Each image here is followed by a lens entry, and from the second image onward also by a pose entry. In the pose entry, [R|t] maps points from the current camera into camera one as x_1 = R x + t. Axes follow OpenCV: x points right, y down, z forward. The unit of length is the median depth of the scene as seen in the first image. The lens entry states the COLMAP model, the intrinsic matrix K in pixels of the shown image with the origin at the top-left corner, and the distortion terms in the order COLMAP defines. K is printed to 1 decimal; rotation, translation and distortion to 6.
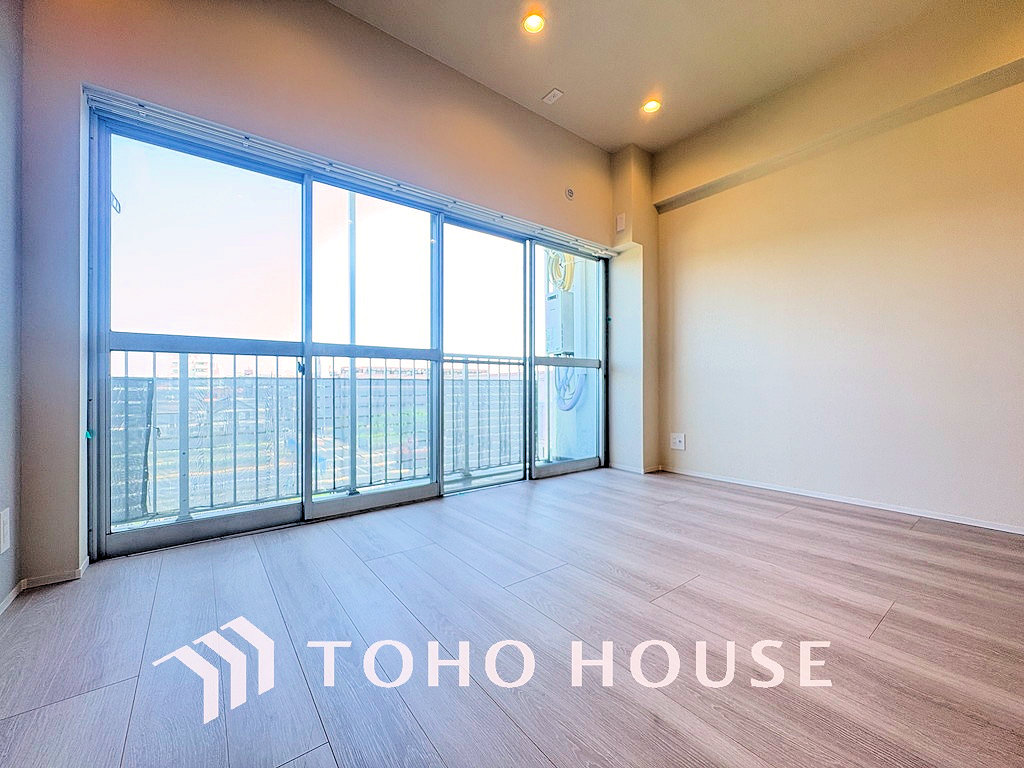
lens RADIAL K [[408.9, 0, 509.4], [0, 408.9, 385.9], [0, 0, 1]] dist [0.001399, 0.000057]
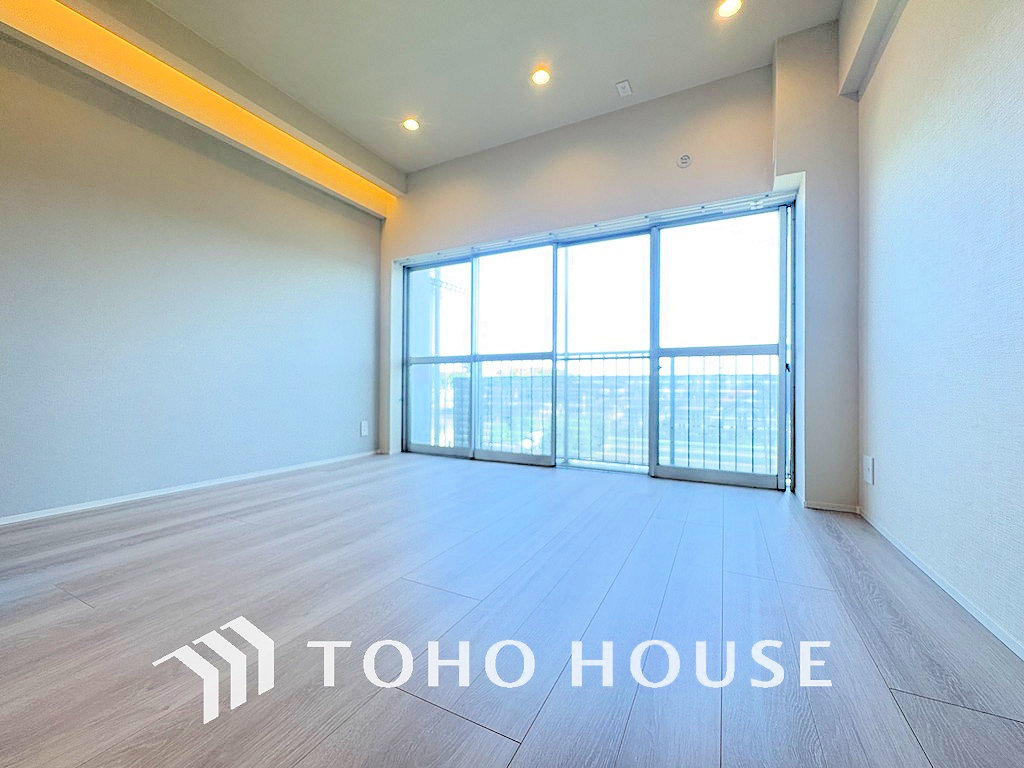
lens RADIAL K [[408.9, 0, 507.8], [0, 408.9, 384.3], [0, 0, 1]] dist [0.001399, 0.000057]
pose [[0.421489, 0.002206, -0.906831, 0.786508], [-0.000370, 0.999997, 0.002261, 0.009579], [0.906833, -0.000618, 0.421489, 0.284593]]
